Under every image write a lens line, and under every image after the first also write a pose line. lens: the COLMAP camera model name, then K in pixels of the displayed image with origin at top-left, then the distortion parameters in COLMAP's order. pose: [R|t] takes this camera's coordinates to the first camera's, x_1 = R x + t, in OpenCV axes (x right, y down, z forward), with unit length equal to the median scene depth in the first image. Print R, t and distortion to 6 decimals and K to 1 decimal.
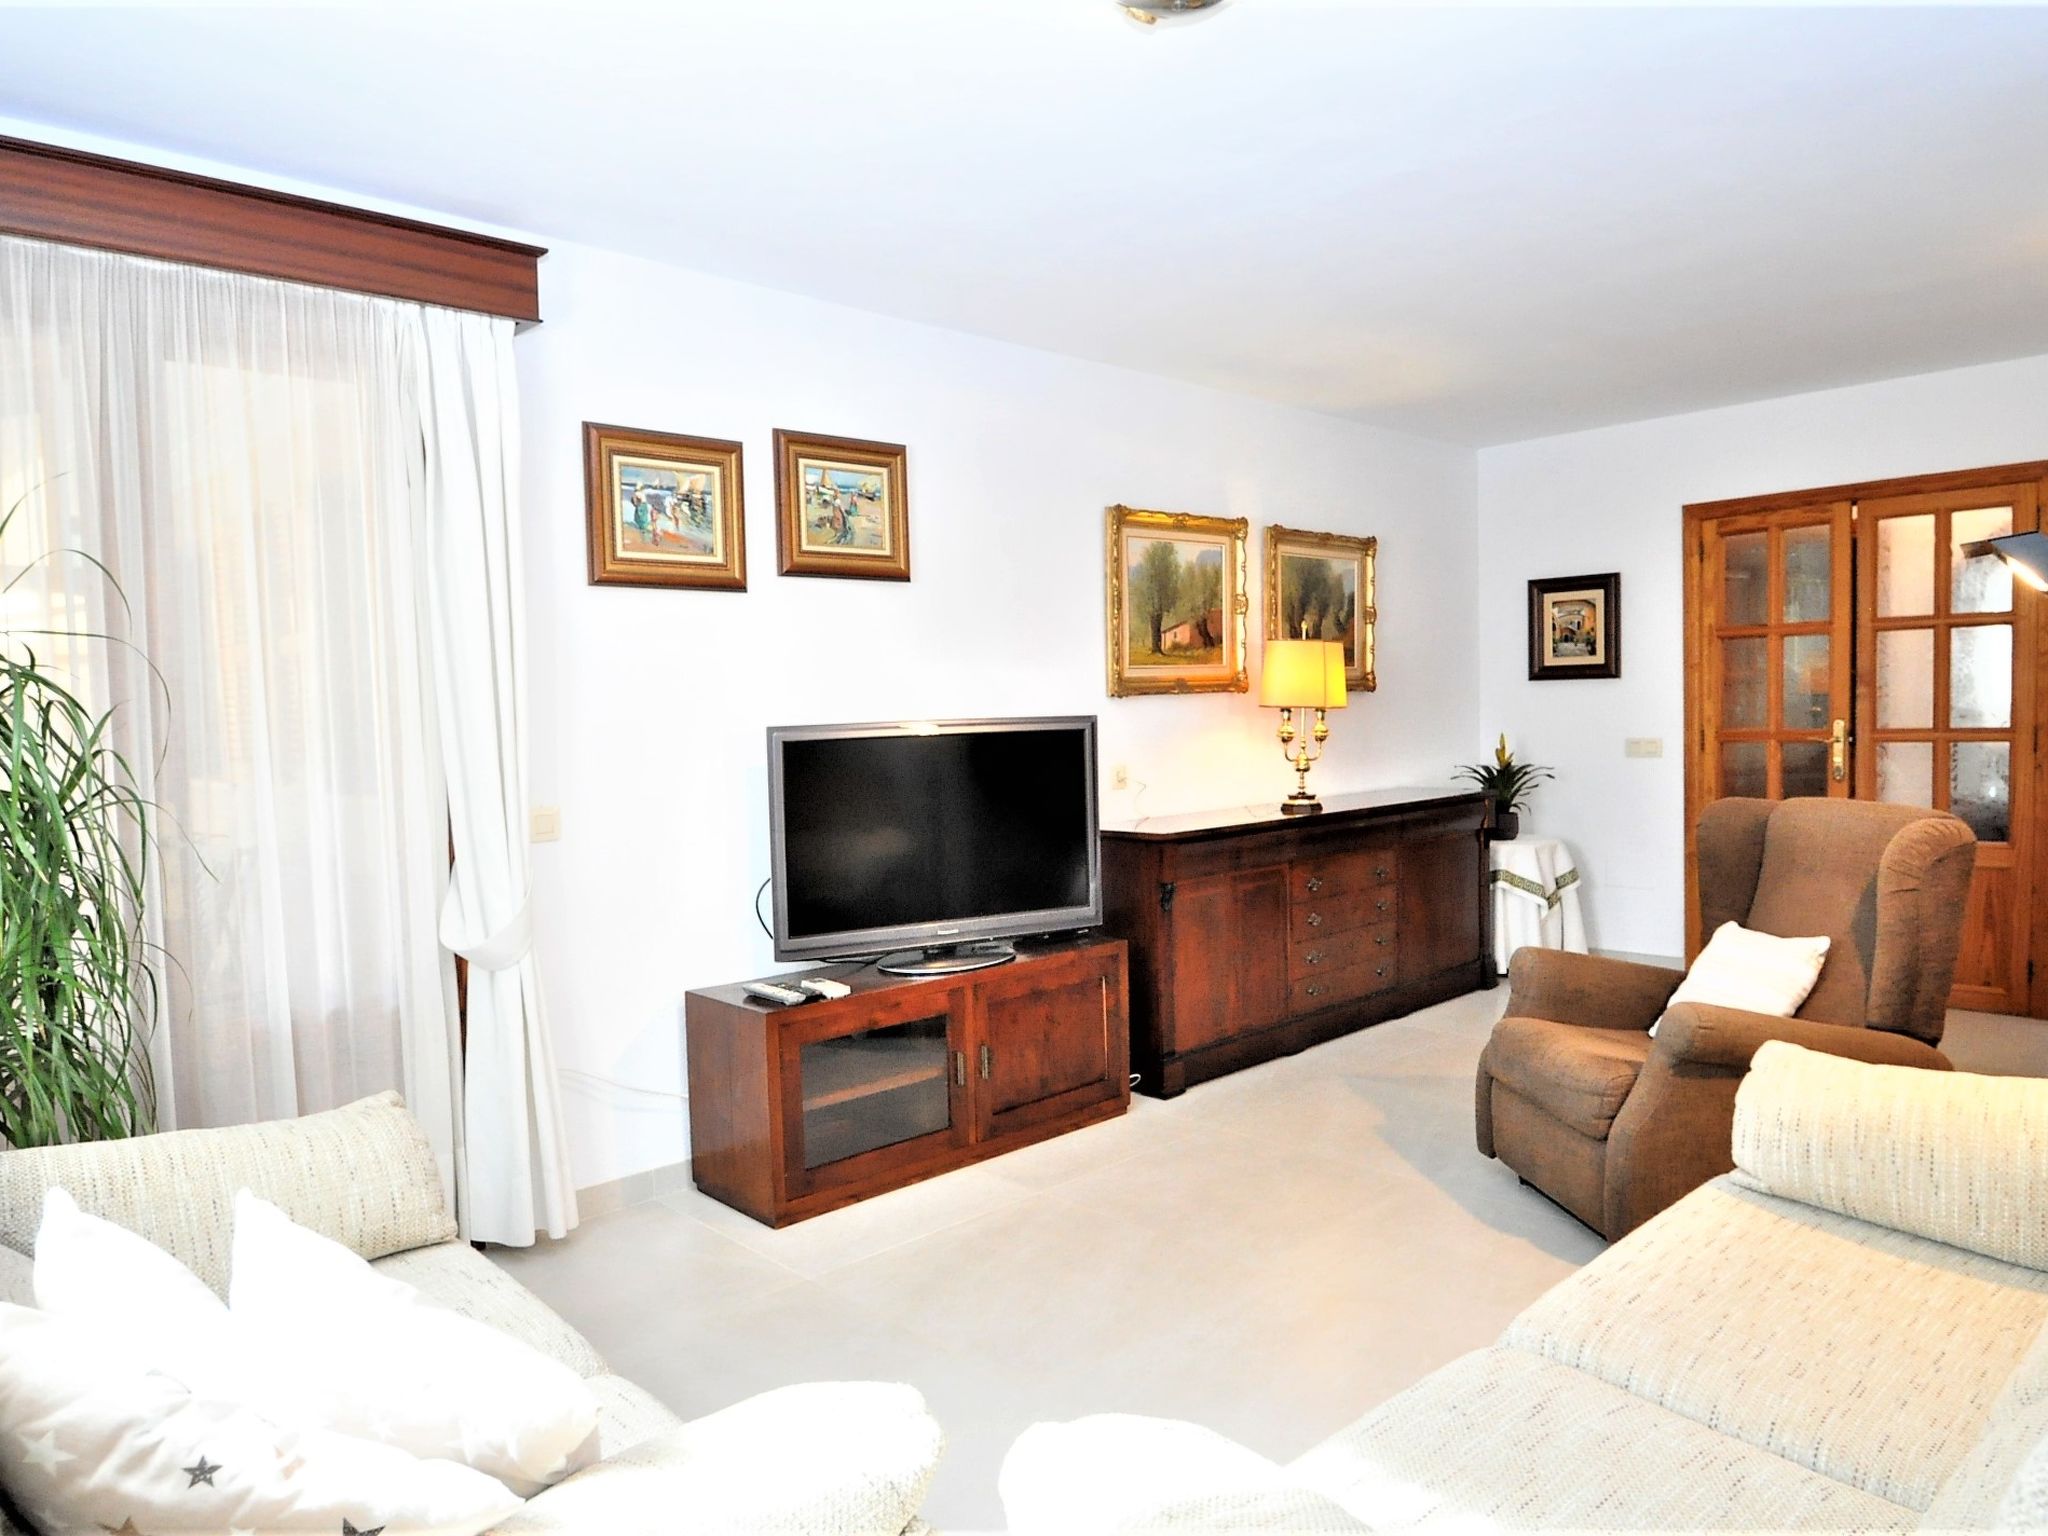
lens RADIAL K [[1363.2, 0, 1030.6], [0, 1363.2, 779.0], [0, 0, 1]] dist [-0.007369, -0.001101]
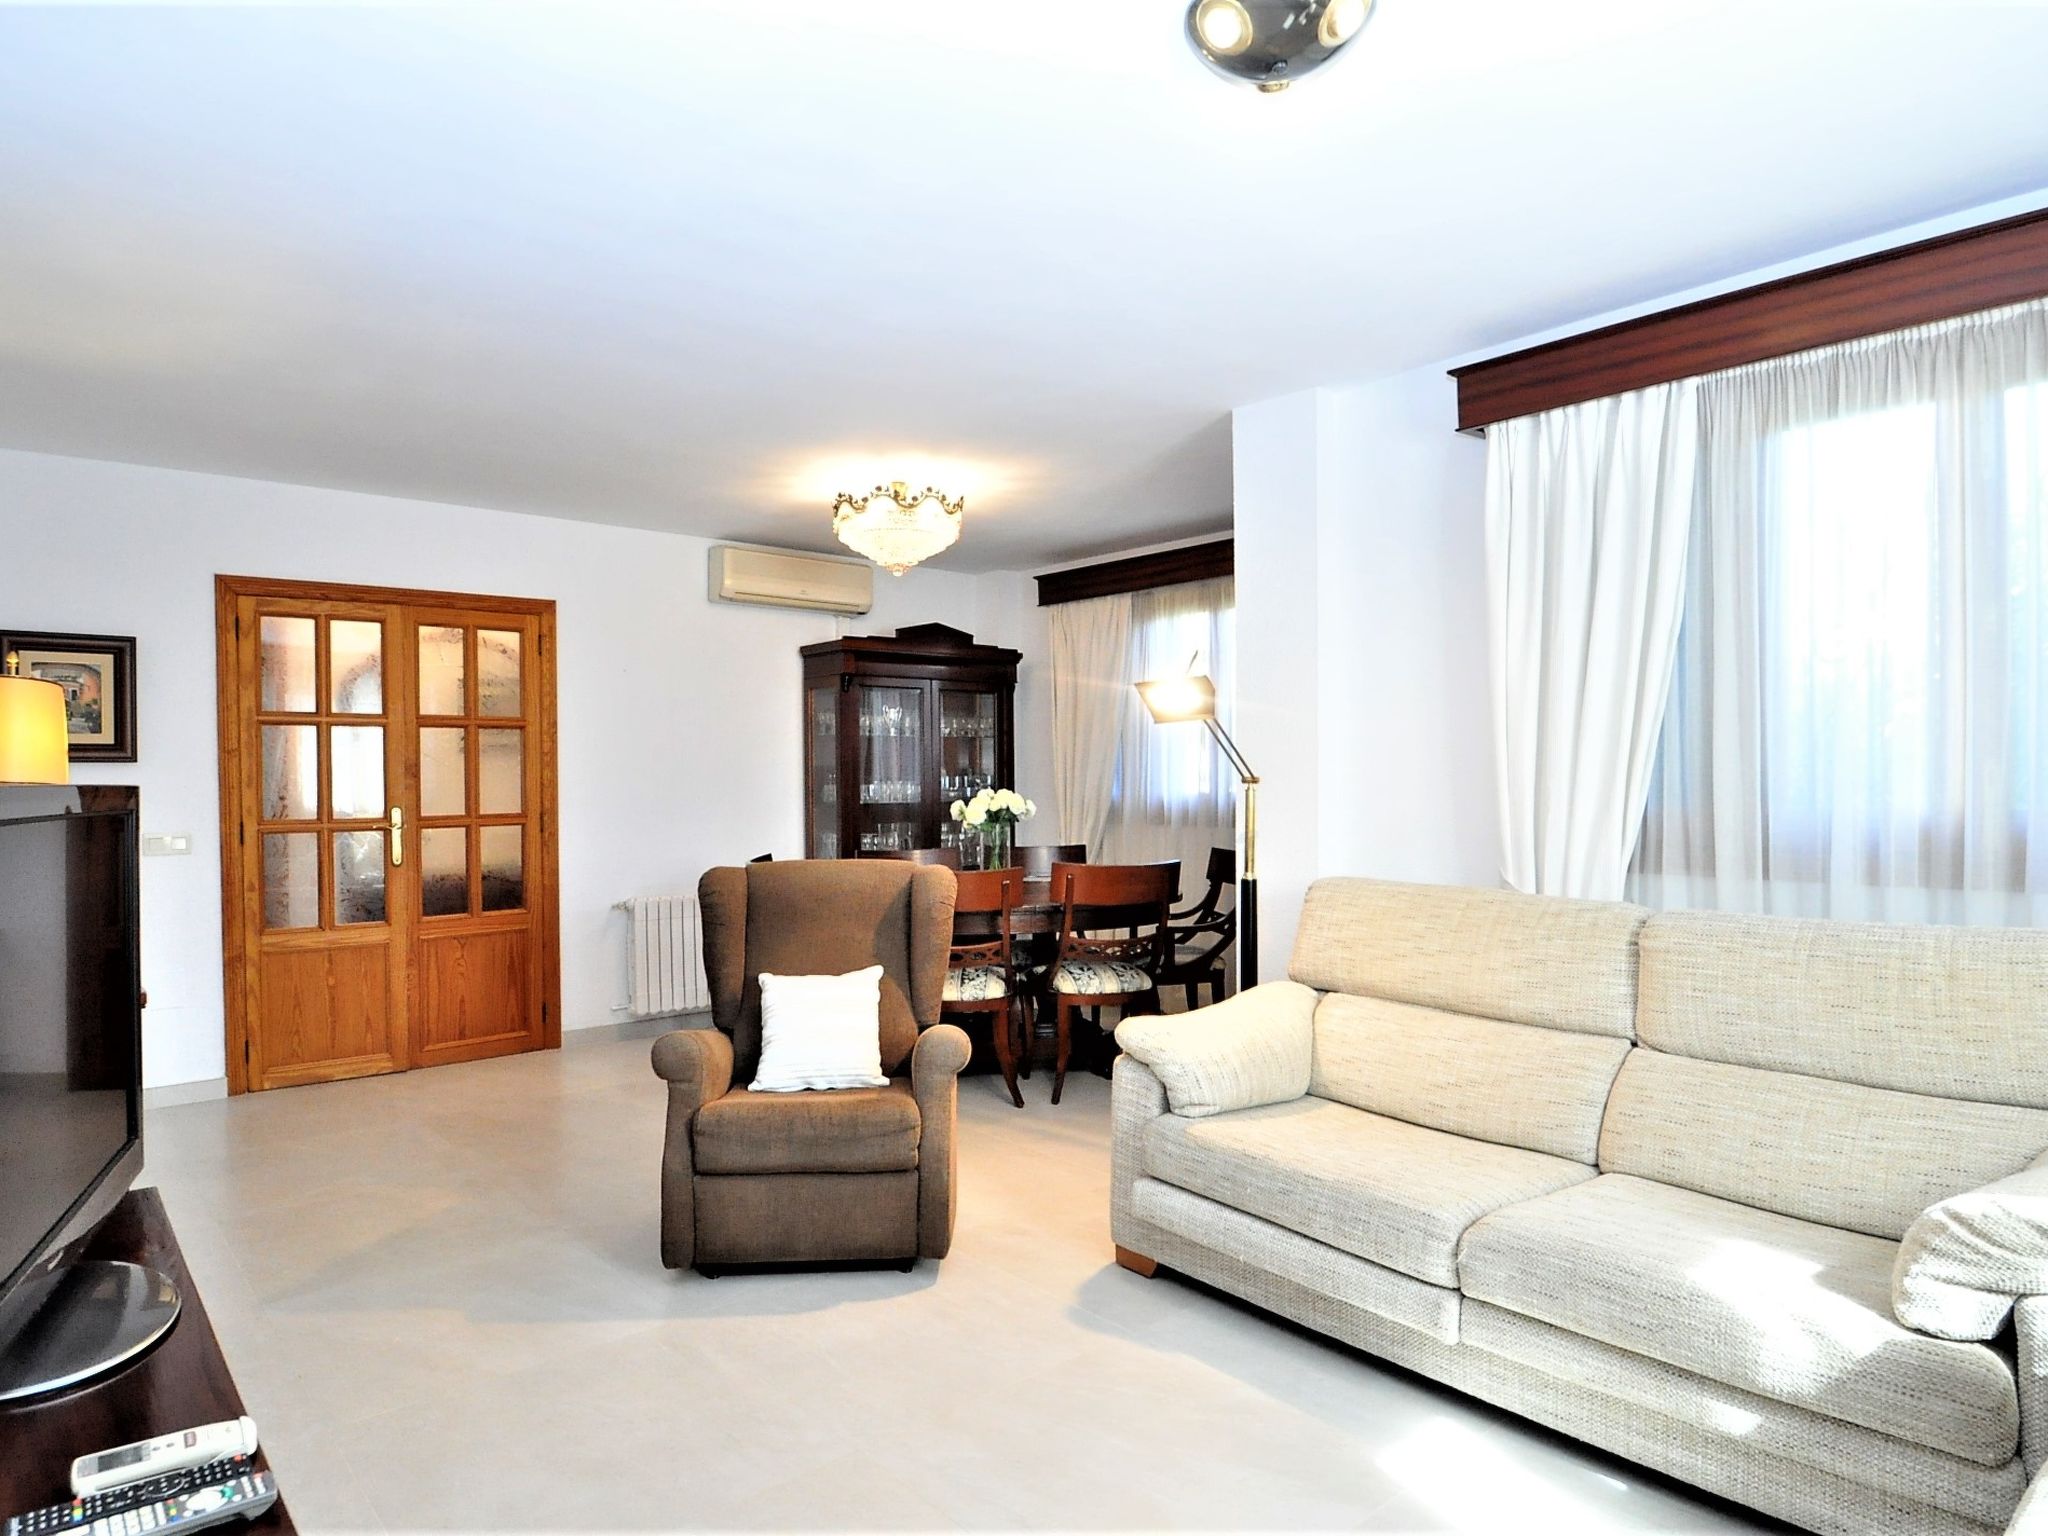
lens RADIAL K [[1256.3, 0, 1026.7], [0, 1256.3, 779.6], [0, 0, 1]] dist [0.005006, 0.000366]
pose [[0.066131, 0.018416, 0.997641, -0.323344], [0.056332, 0.998166, -0.022160, -0.015489], [-0.996220, 0.057665, 0.064972, 0.415656]]
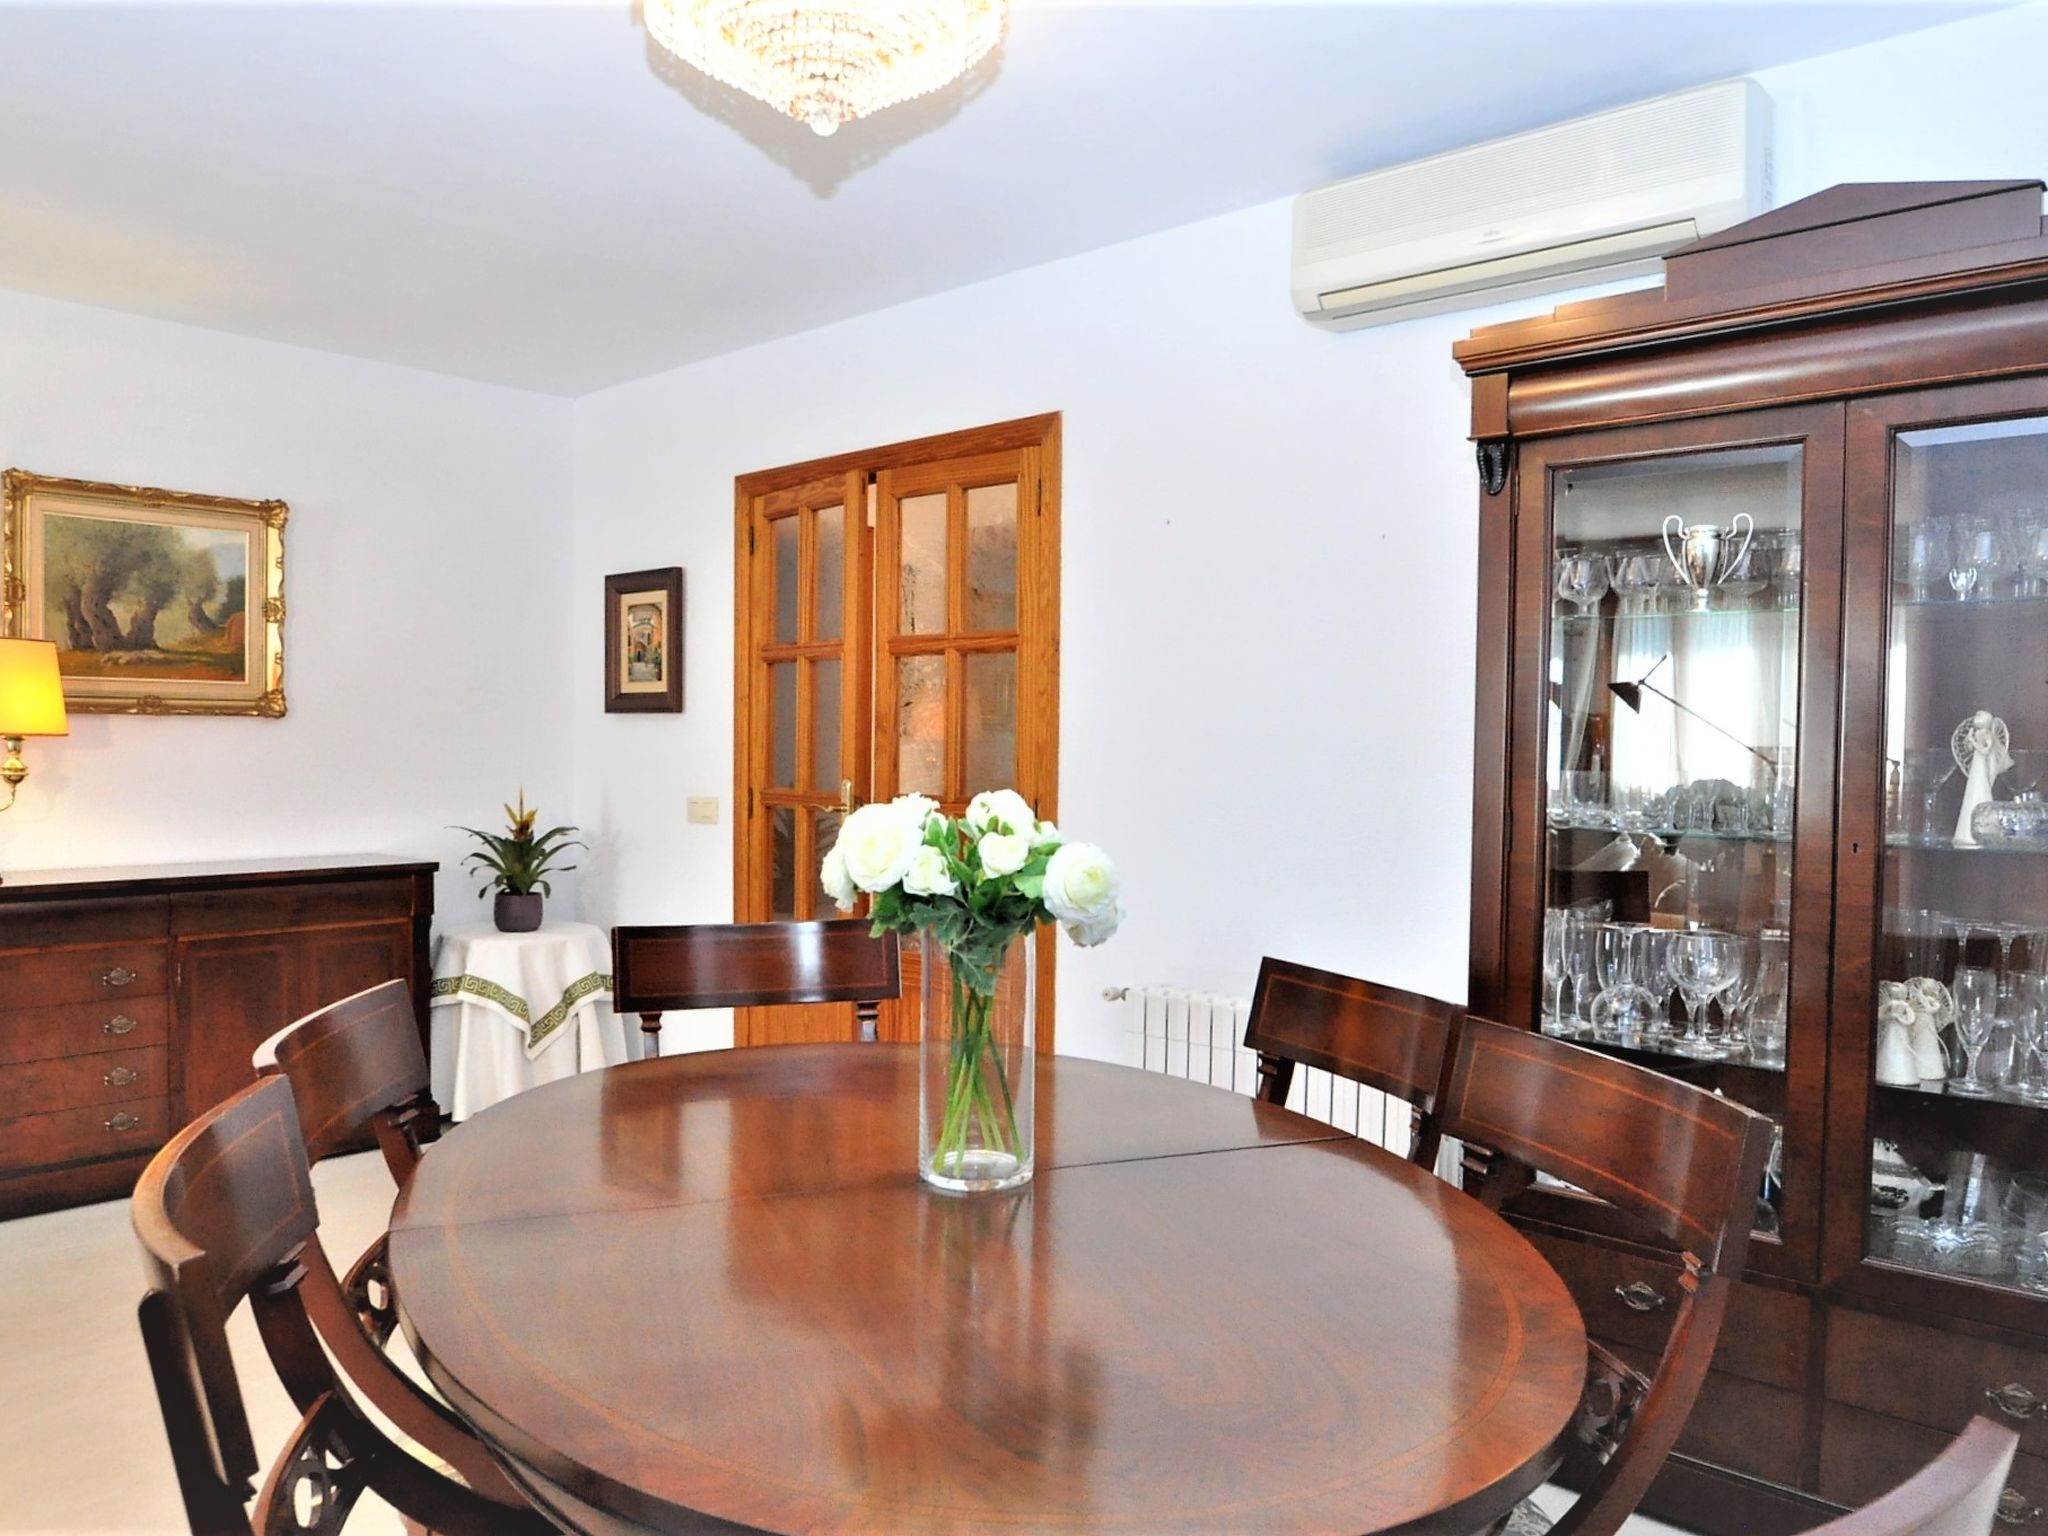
lens RADIAL K [[1474.6, 0, 1020.6], [0, 1474.6, 770.7], [0, 0, 1]] dist [-0.008849, -0.003014]
pose [[0.998361, 0.036793, 0.043840, 0.604331], [-0.035400, 0.998856, -0.032142, -0.025630], [-0.044972, 0.030537, 0.998521, 0.219191]]
